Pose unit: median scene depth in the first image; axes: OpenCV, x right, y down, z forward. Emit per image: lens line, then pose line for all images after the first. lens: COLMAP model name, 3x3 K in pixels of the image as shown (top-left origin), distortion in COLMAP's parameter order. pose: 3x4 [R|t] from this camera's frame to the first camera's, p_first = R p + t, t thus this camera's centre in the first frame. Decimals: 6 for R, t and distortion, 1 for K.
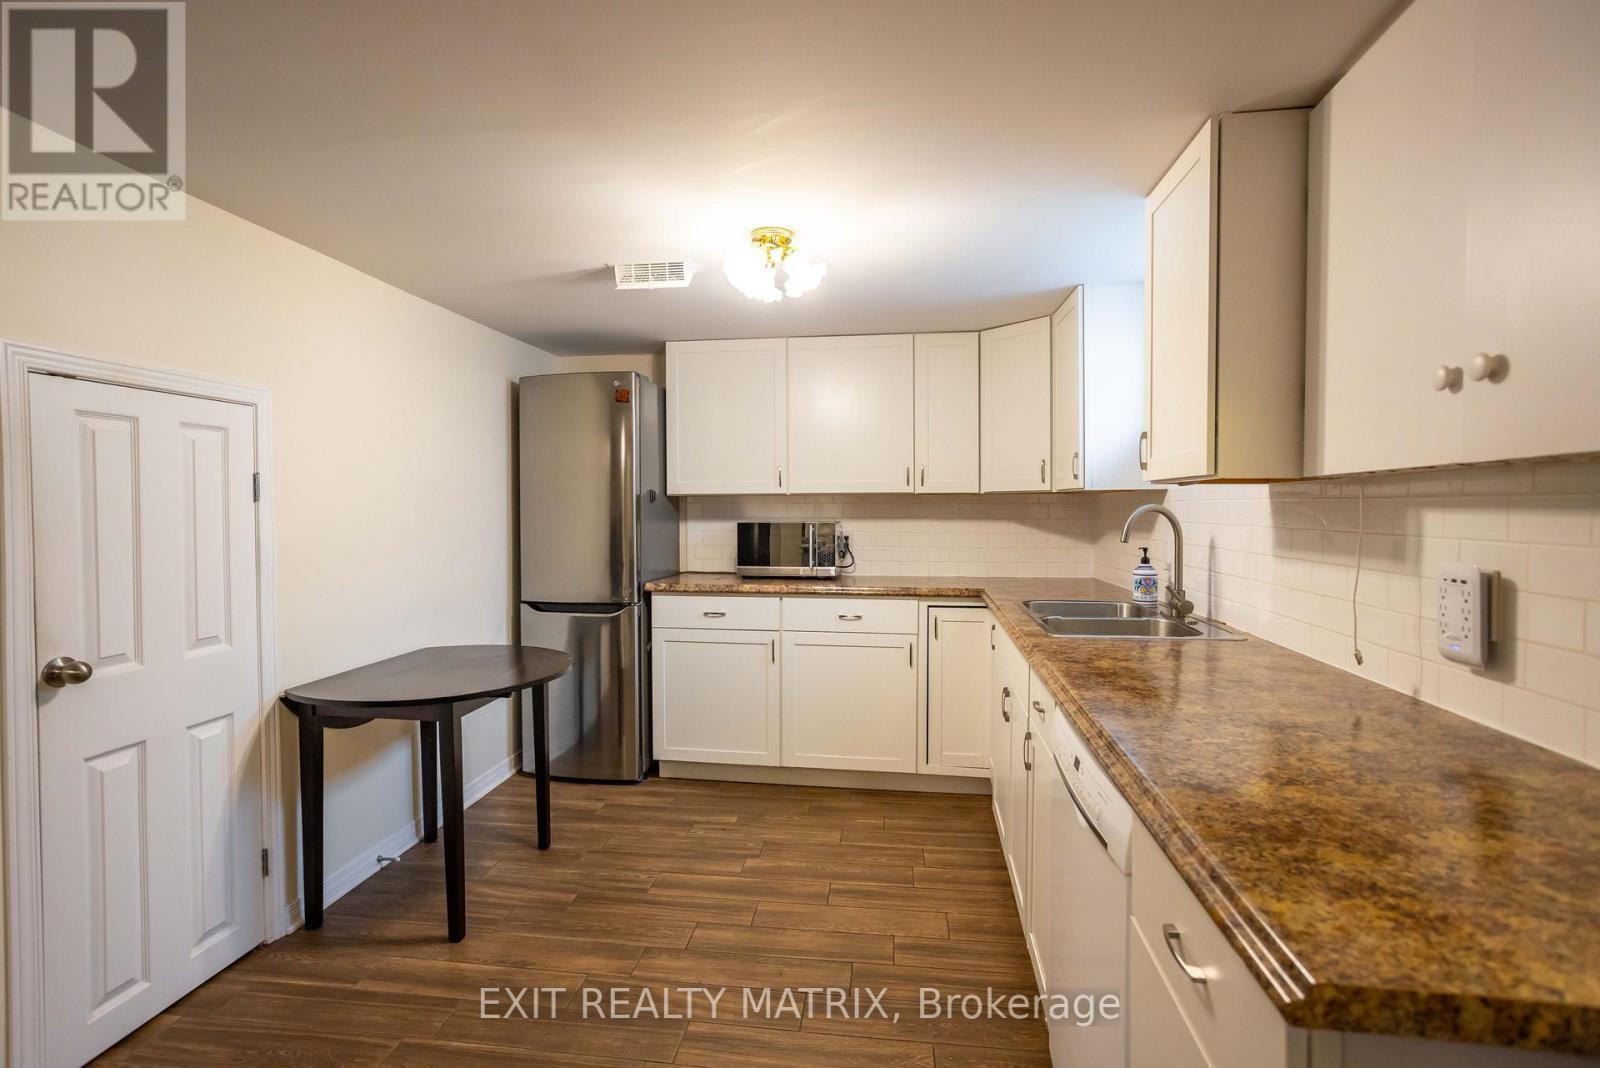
lens RADIAL K [[745.3, 0, 779.1], [0, 745.3, 532.3], [0, 0, 1]] dist [-0.038774, 0.029190]
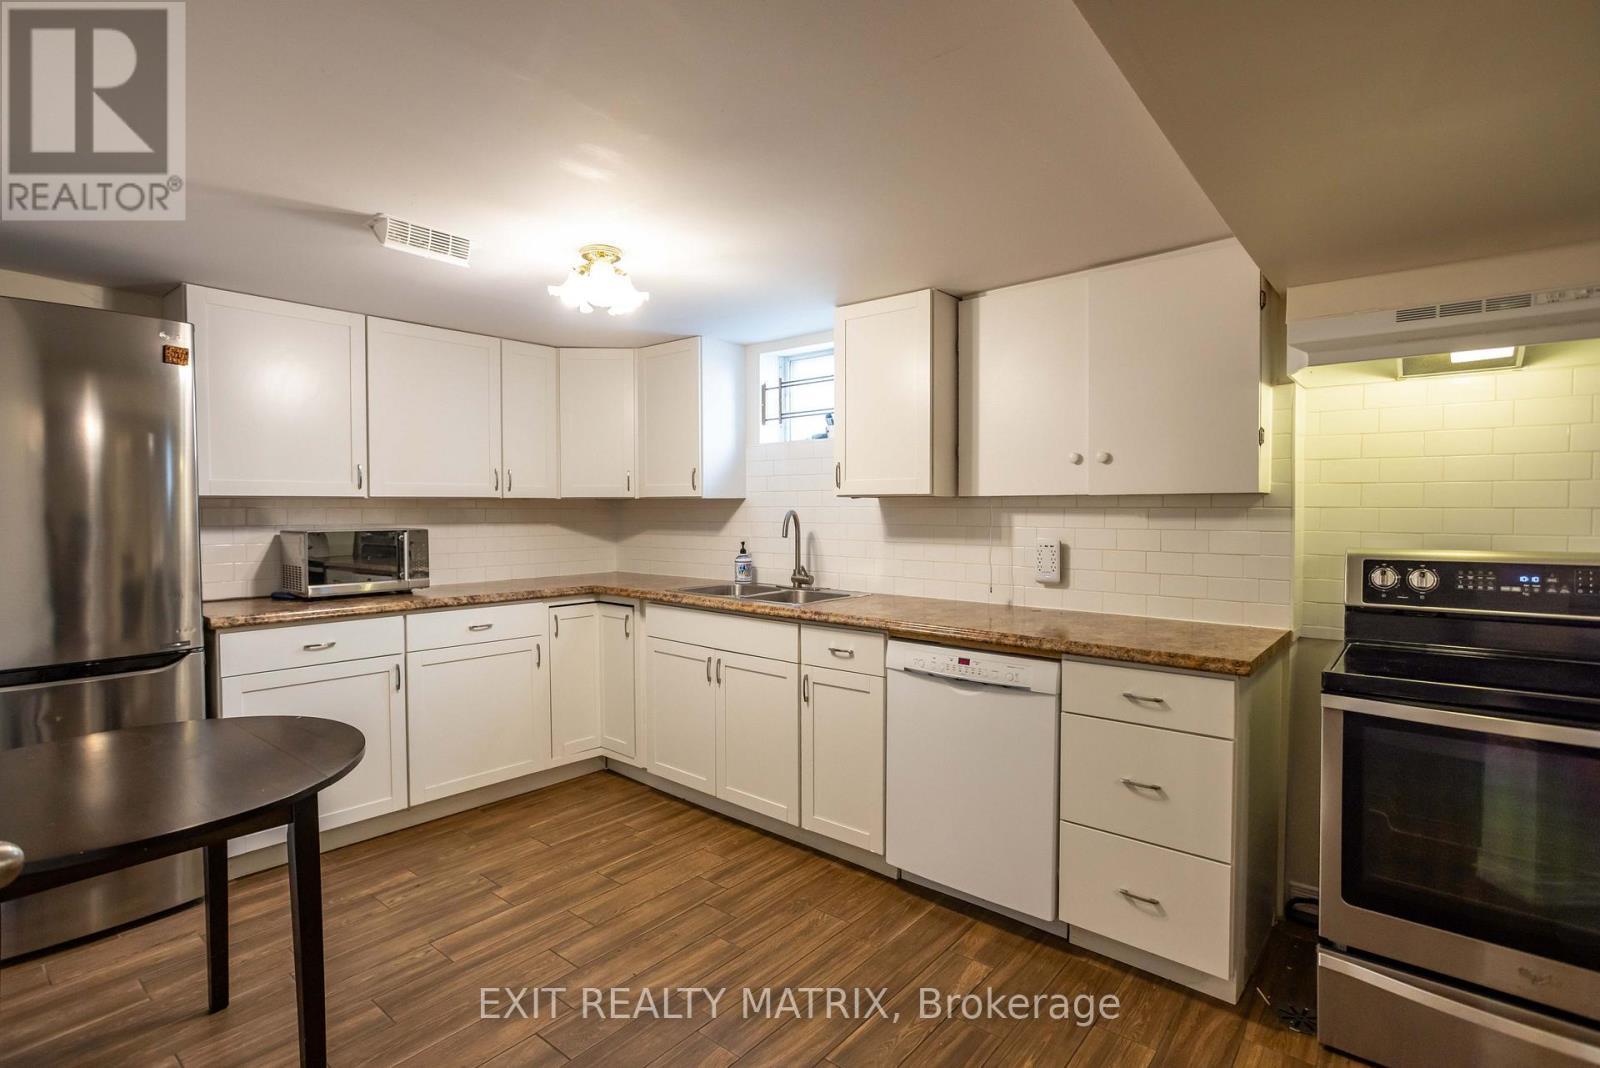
lens RADIAL K [[745.3, 0, 779.1], [0, 745.3, 532.3], [0, 0, 1]] dist [-0.038774, 0.029190]
pose [[0.565874, -0.026618, 0.824062, -0.504459], [0.029722, 0.999488, 0.011875, -0.008957], [-0.823956, 0.017773, 0.566375, 0.148353]]
